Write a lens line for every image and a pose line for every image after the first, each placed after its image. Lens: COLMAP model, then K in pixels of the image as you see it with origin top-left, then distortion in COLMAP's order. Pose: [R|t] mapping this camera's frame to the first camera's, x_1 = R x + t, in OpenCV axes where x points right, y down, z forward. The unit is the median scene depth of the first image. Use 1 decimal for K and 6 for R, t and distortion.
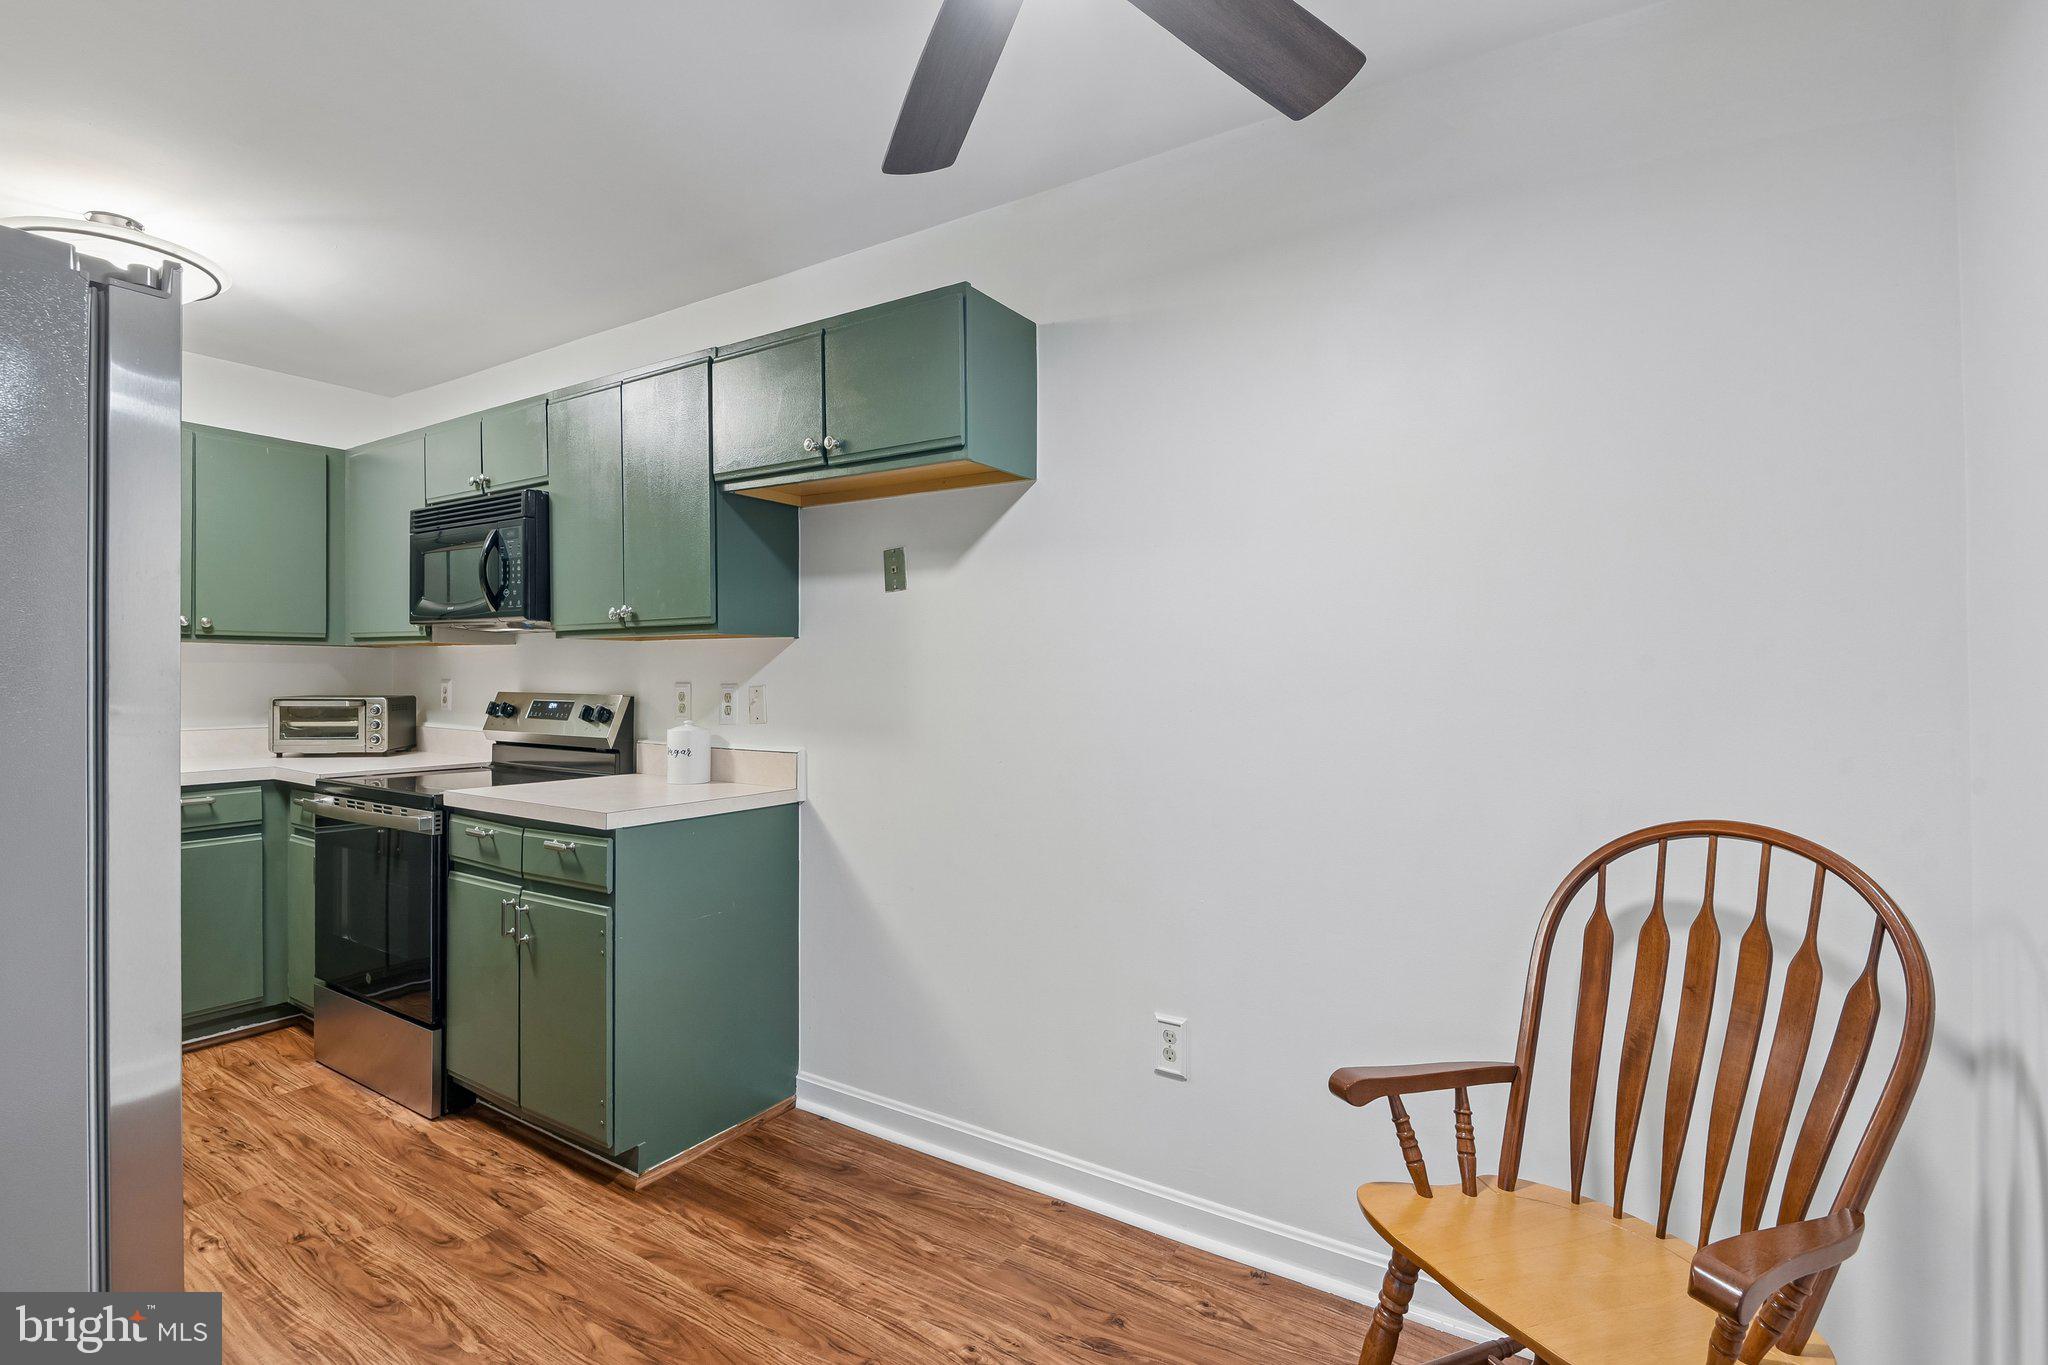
lens RADIAL K [[947.3, 0, 987.0], [0, 947.3, 681.0], [0, 0, 1]] dist [0.012701, -0.020225]
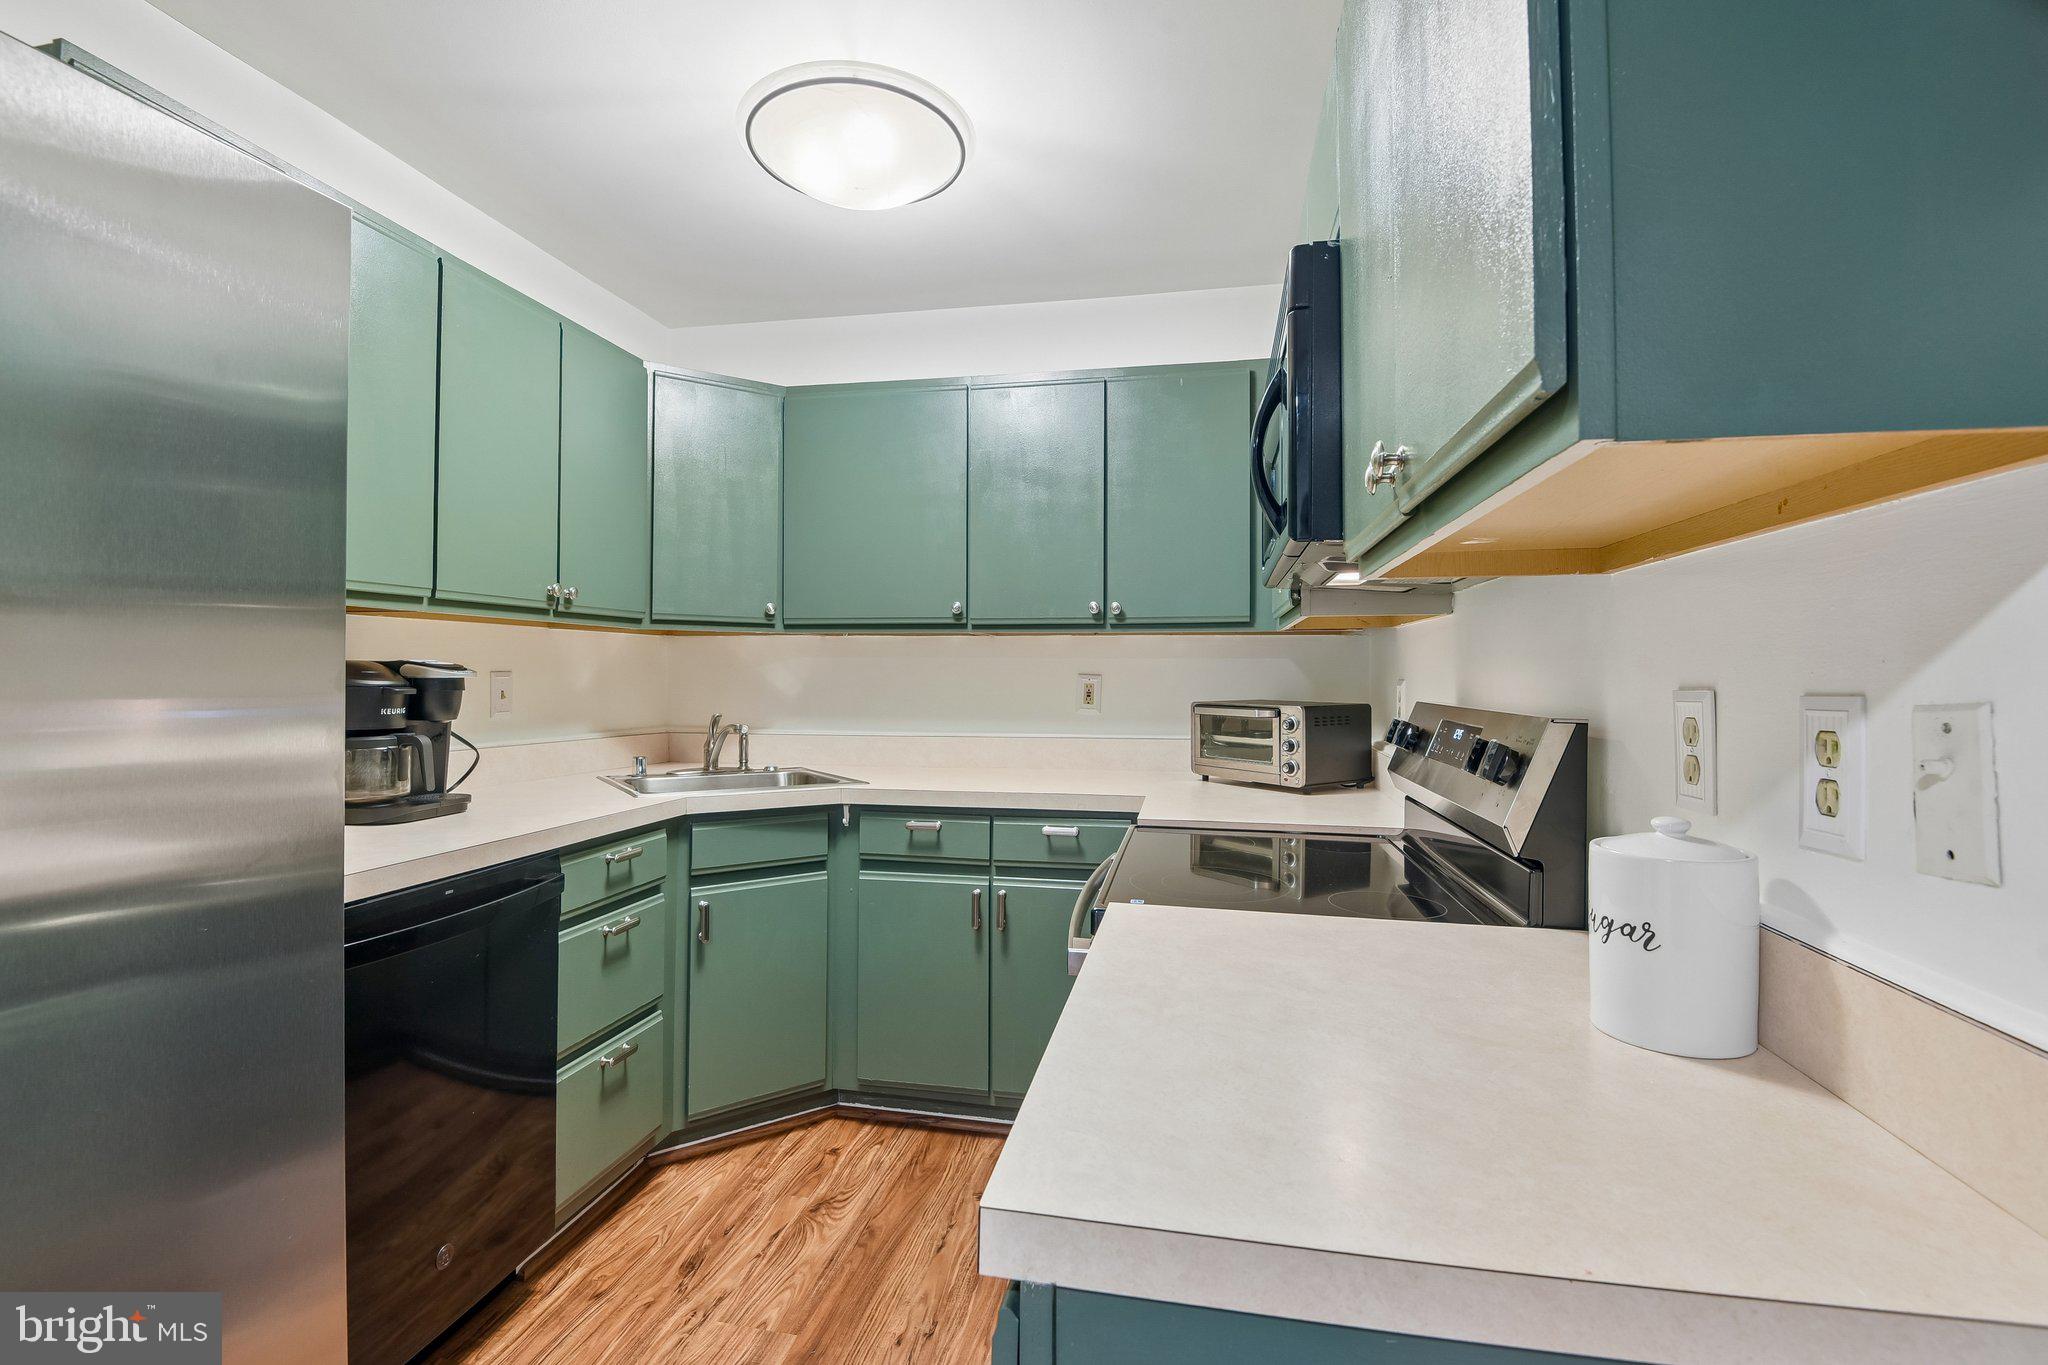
lens RADIAL K [[925.1, 0, 1062.0], [0, 925.1, 672.7], [0, 0, 1]] dist [0.009113, -0.017614]
pose [[0.406004, -0.006374, -0.913849, -0.130140], [-0.002188, 0.999966, -0.007947, -0.000192], [0.913869, 0.005226, 0.405977, 0.711257]]
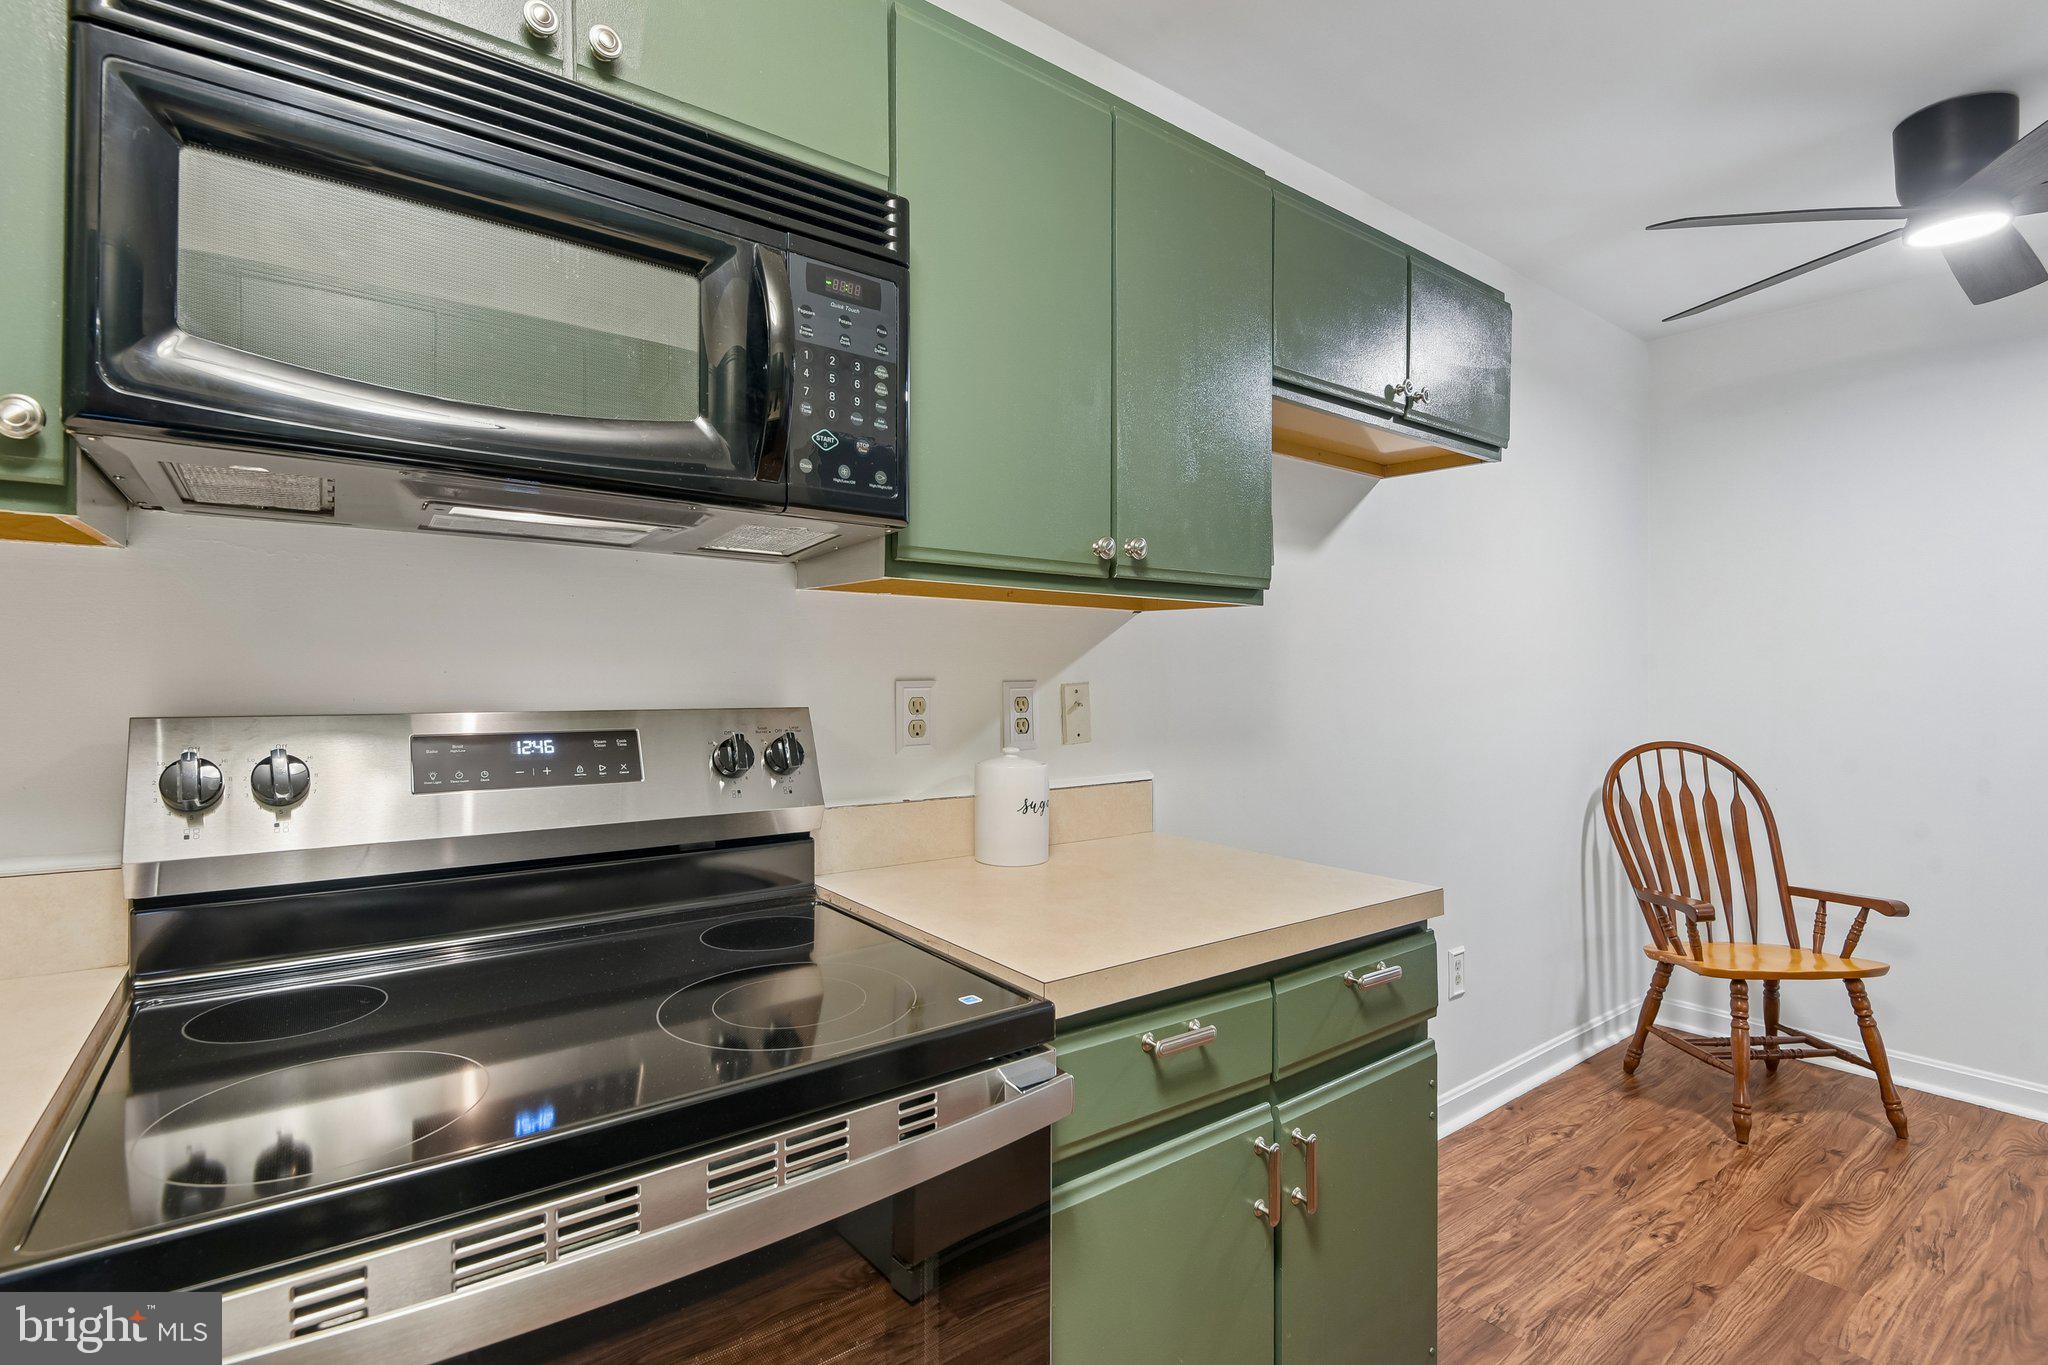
lens RADIAL K [[975.5, 0, 1015.2], [0, 975.5, 669.9], [0, 0, 1]] dist [0.005399, -0.021294]
pose [[0.328387, -0.002876, 0.944539, -0.843794], [-0.004874, 0.999977, 0.004739, -0.006409], [-0.944531, -0.006160, 0.328365, 0.805490]]
